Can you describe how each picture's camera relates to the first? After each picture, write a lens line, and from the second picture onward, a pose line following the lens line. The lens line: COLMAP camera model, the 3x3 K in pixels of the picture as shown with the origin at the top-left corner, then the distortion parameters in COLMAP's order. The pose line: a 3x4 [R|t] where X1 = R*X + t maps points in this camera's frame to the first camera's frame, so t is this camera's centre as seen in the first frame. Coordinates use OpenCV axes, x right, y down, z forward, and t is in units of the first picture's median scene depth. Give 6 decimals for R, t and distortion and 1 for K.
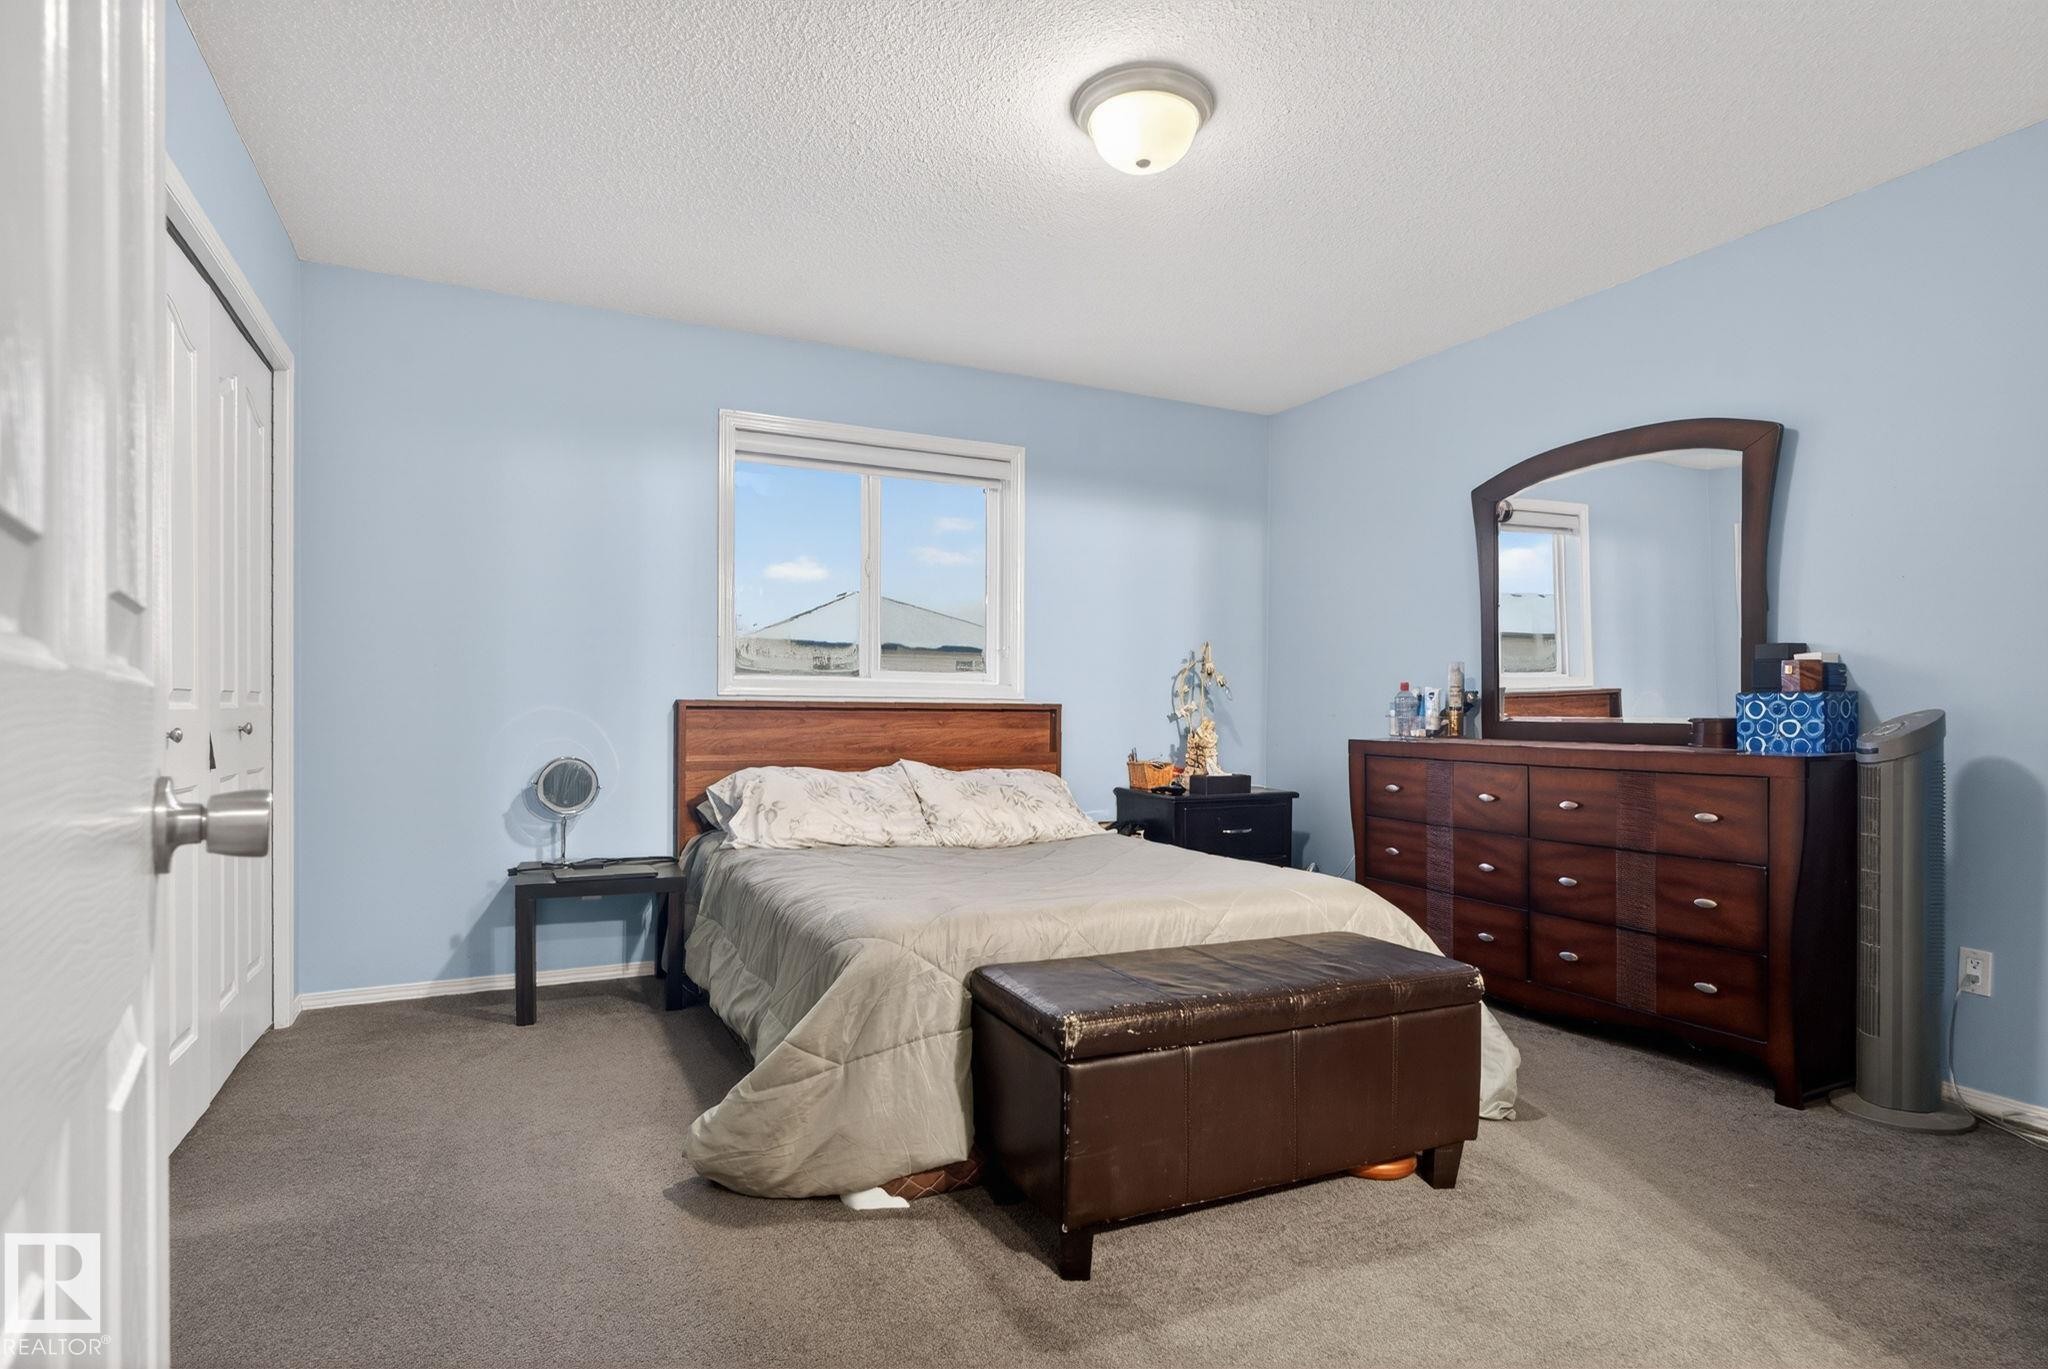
lens RADIAL K [[1090.3, 0, 1018.8], [0, 1090.3, 696.3], [0, 0, 1]] dist [0.004427, 0.000004]
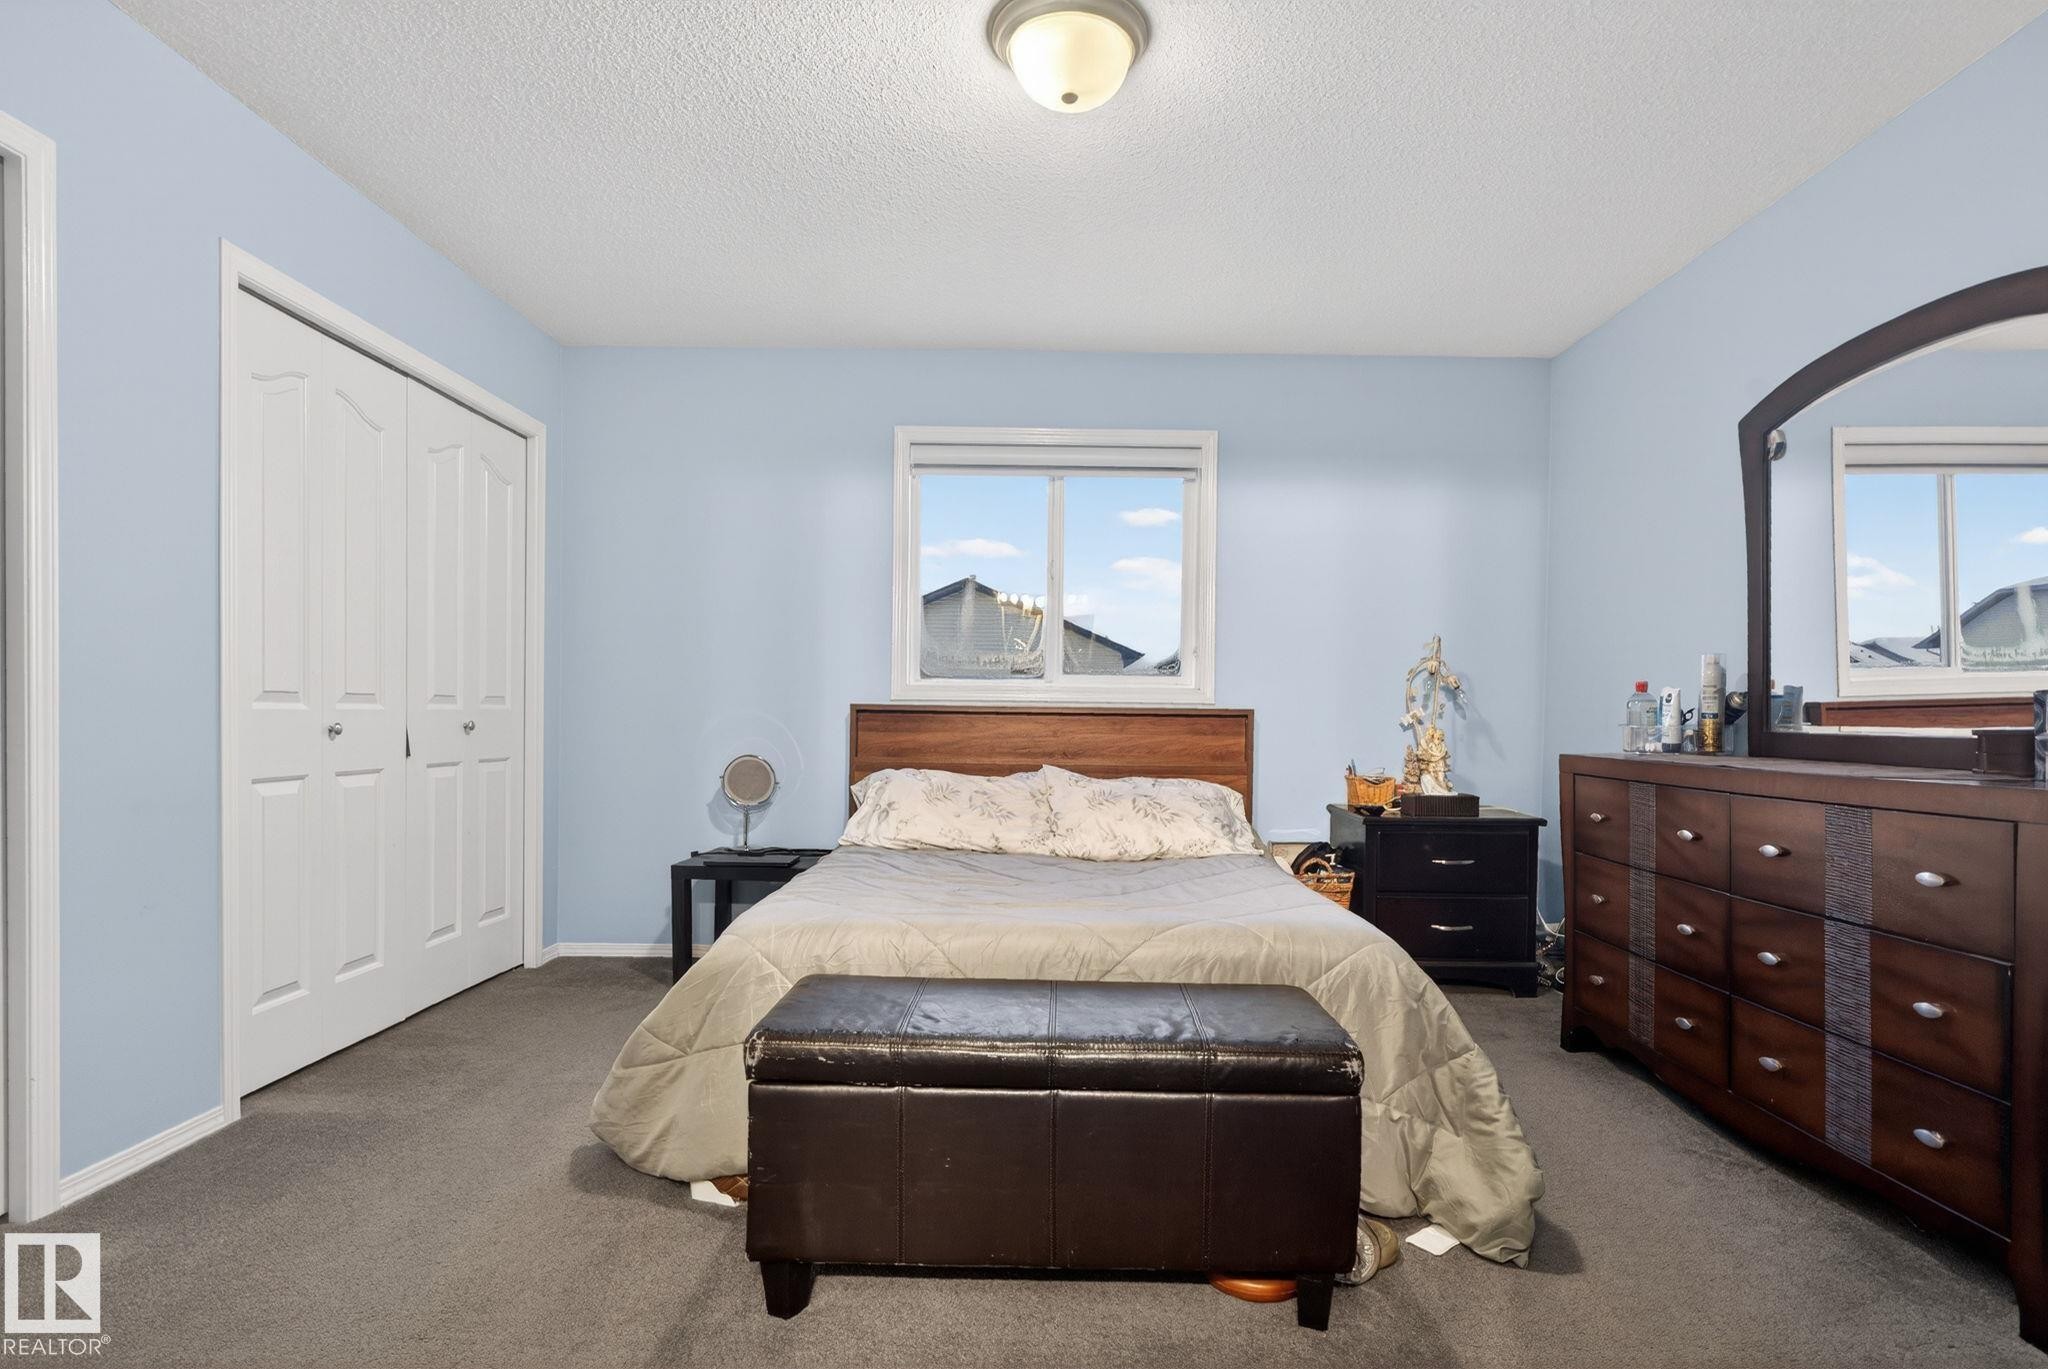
lens RADIAL K [[1090.3, 0, 1020.0], [0, 1090.3, 701.5], [0, 0, 1]] dist [0.004427, 0.000004]
pose [[0.894590, -0.001082, -0.446887, 0.317865], [-0.000542, 0.999994, -0.003506, 0.004602], [0.446888, 0.003379, 0.894583, 0.121011]]
